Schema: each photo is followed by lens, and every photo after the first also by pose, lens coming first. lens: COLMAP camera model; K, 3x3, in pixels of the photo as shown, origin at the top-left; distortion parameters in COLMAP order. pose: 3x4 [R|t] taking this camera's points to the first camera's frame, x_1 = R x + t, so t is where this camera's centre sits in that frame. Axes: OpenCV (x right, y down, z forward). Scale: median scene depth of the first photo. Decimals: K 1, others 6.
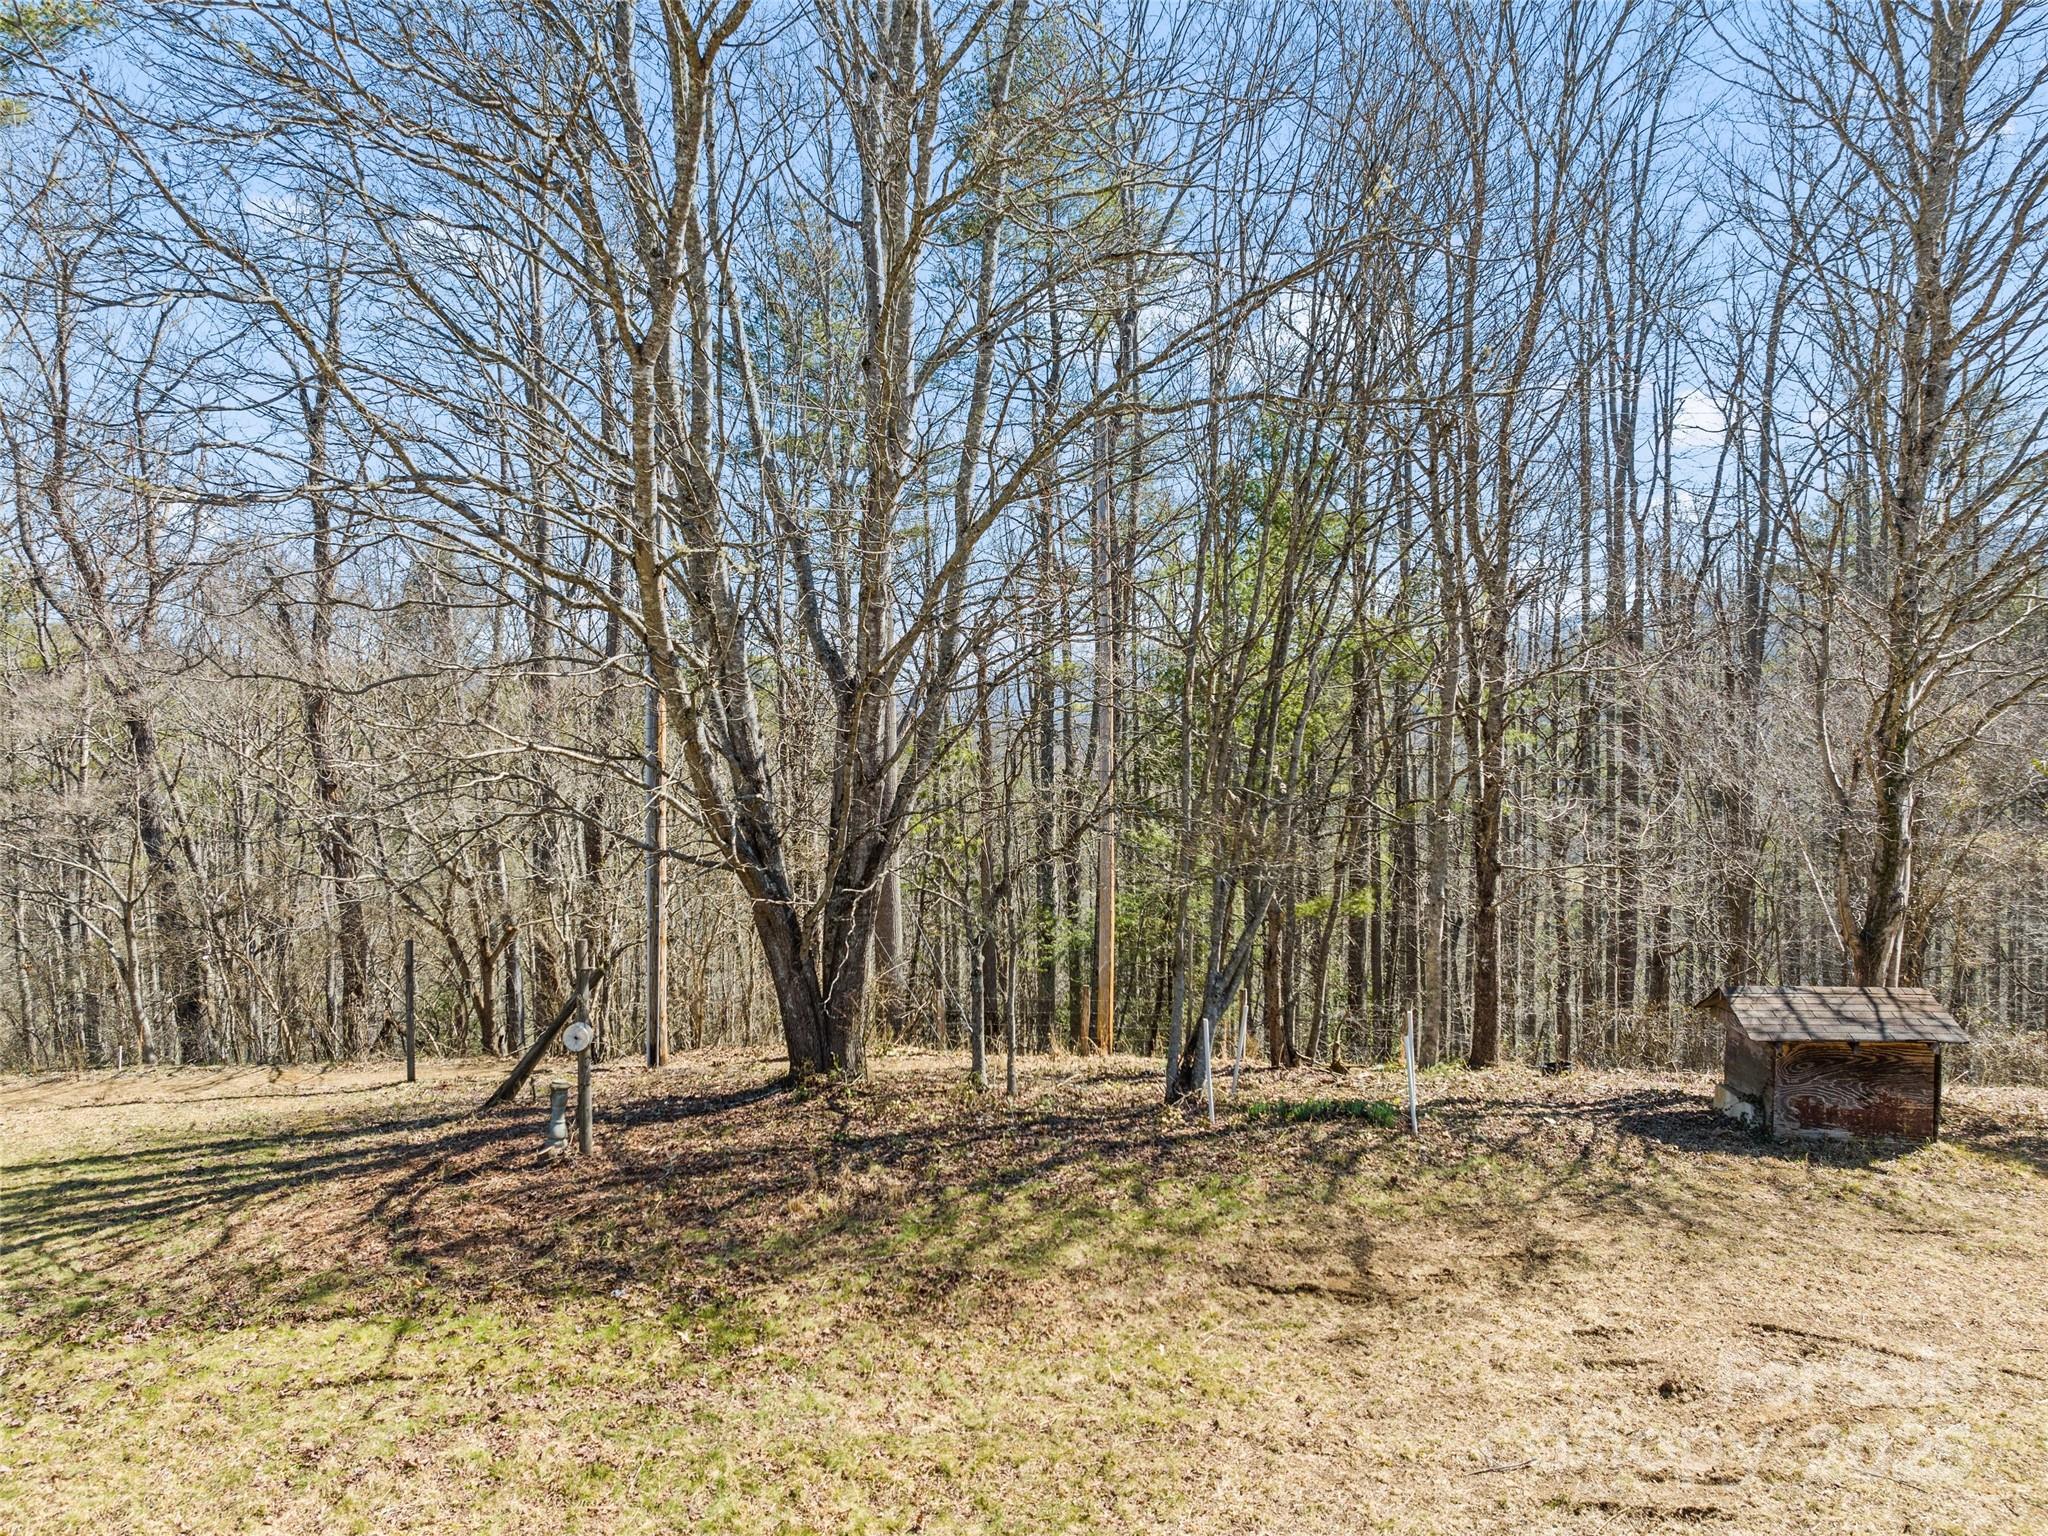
lens RADIAL K [[1442.7, 0, 1026.1], [0, 1442.7, 757.9], [0, 0, 1]] dist [-0.033931, -0.000754]
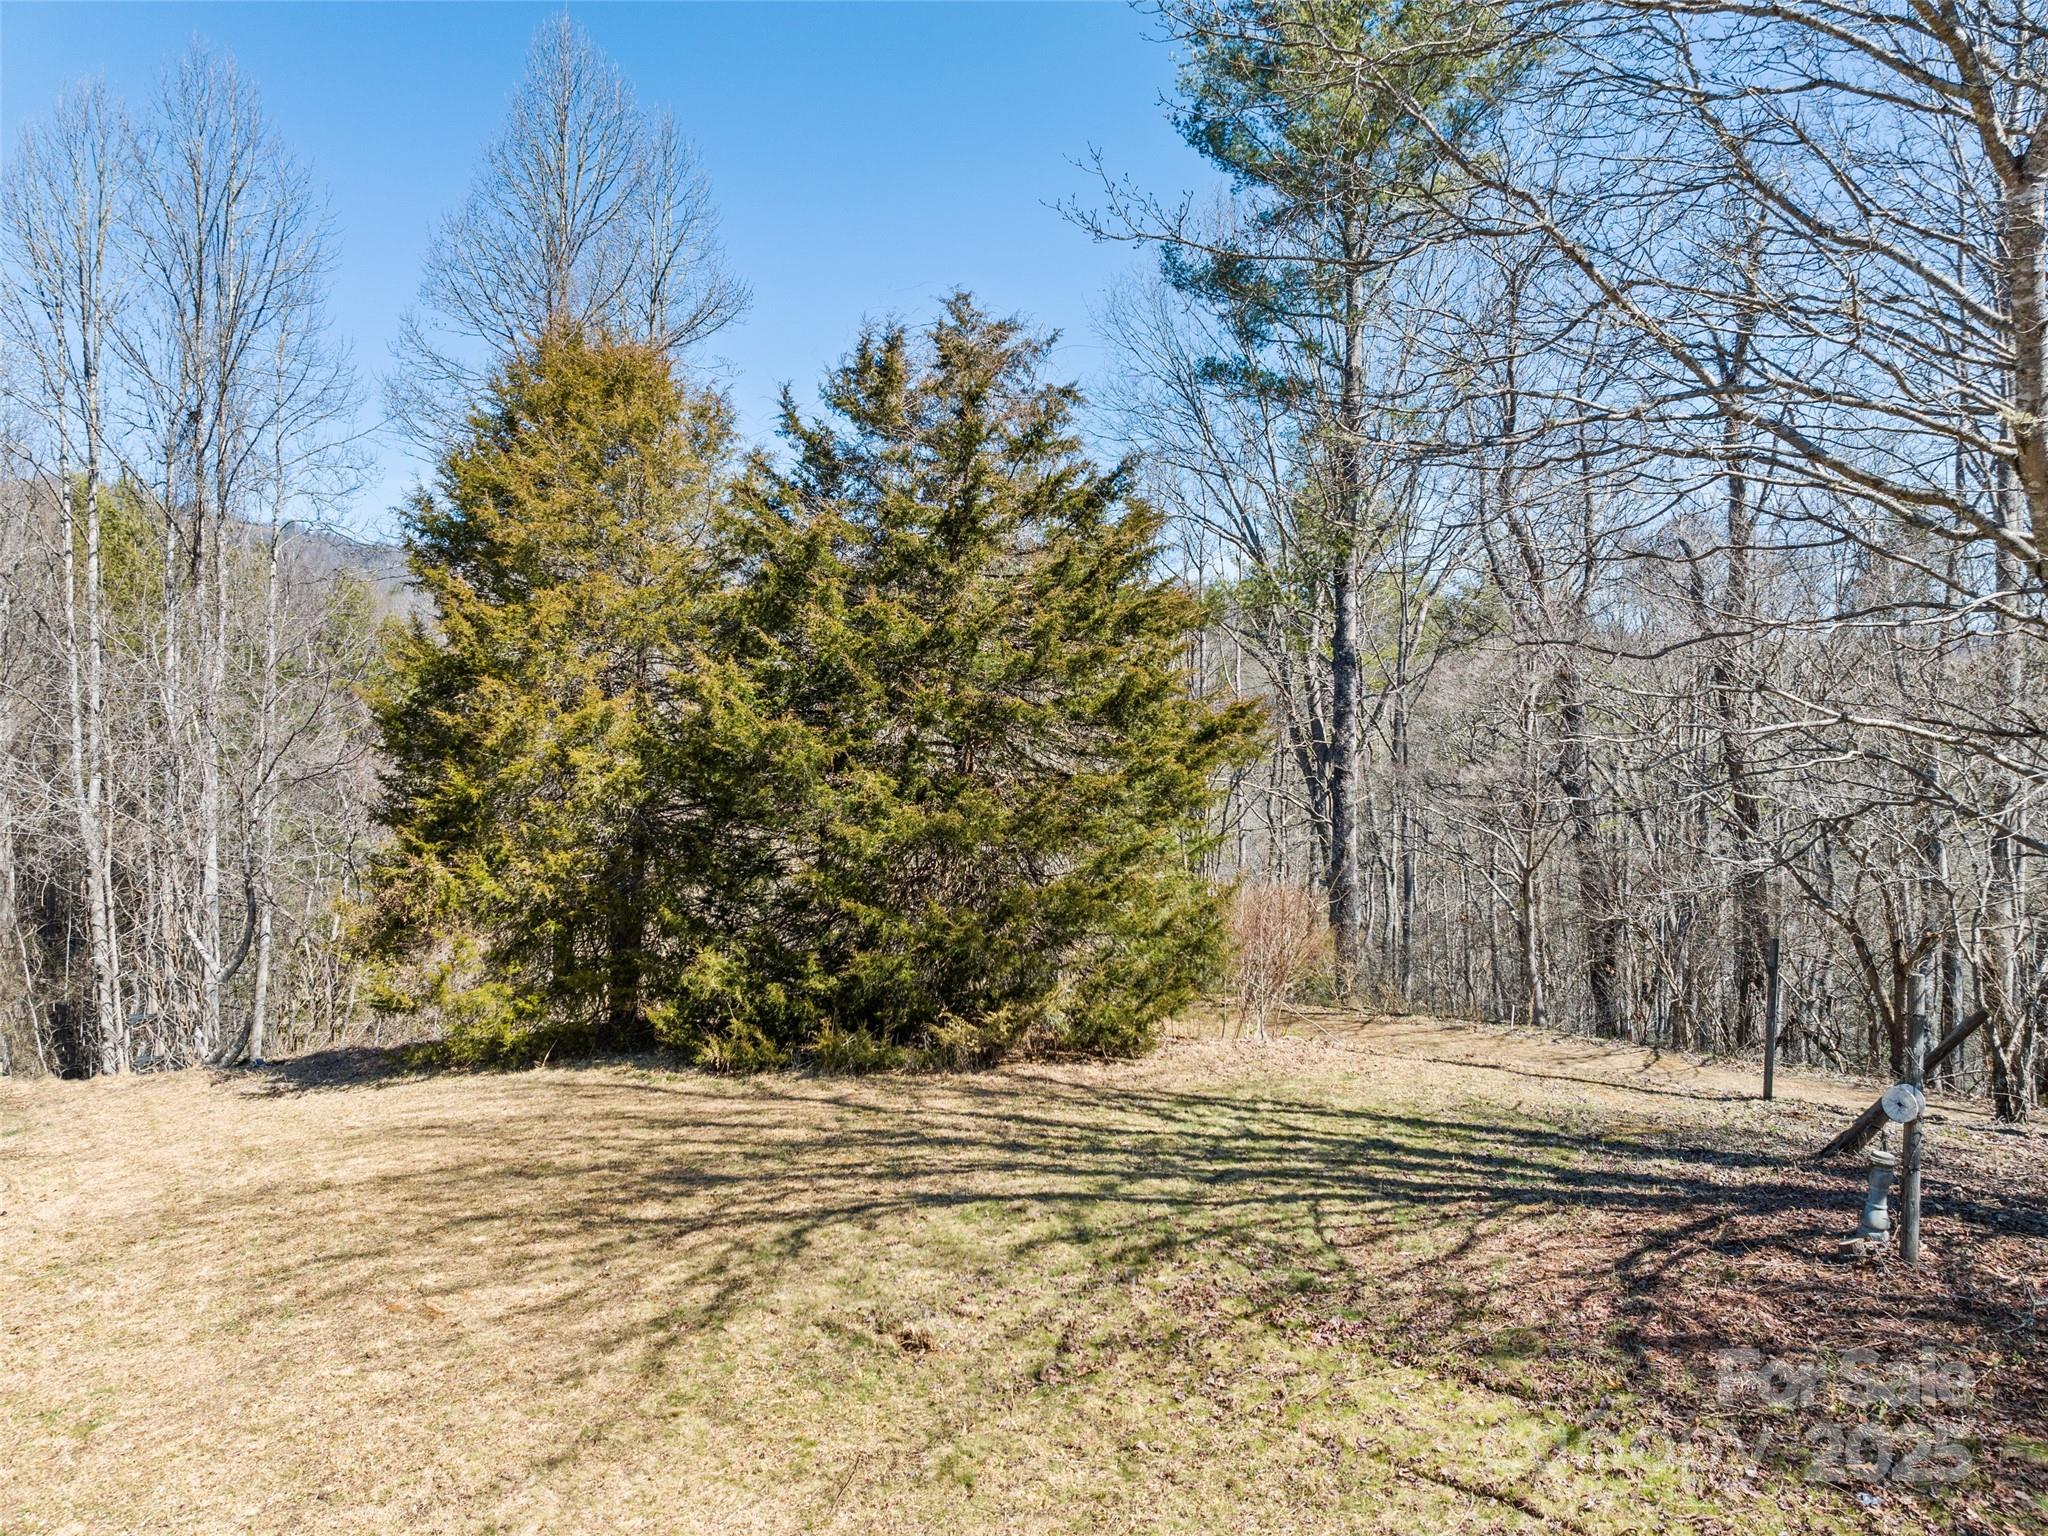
lens RADIAL K [[1442.7, 0, 1026.1], [0, 1442.7, 757.9], [0, 0, 1]] dist [-0.033931, -0.000754]
pose [[0.584587, 0.018686, -0.811116, 0.020396], [-0.003857, 0.999787, 0.020253, -0.000303], [0.811322, -0.008711, 0.584535, 0.187837]]
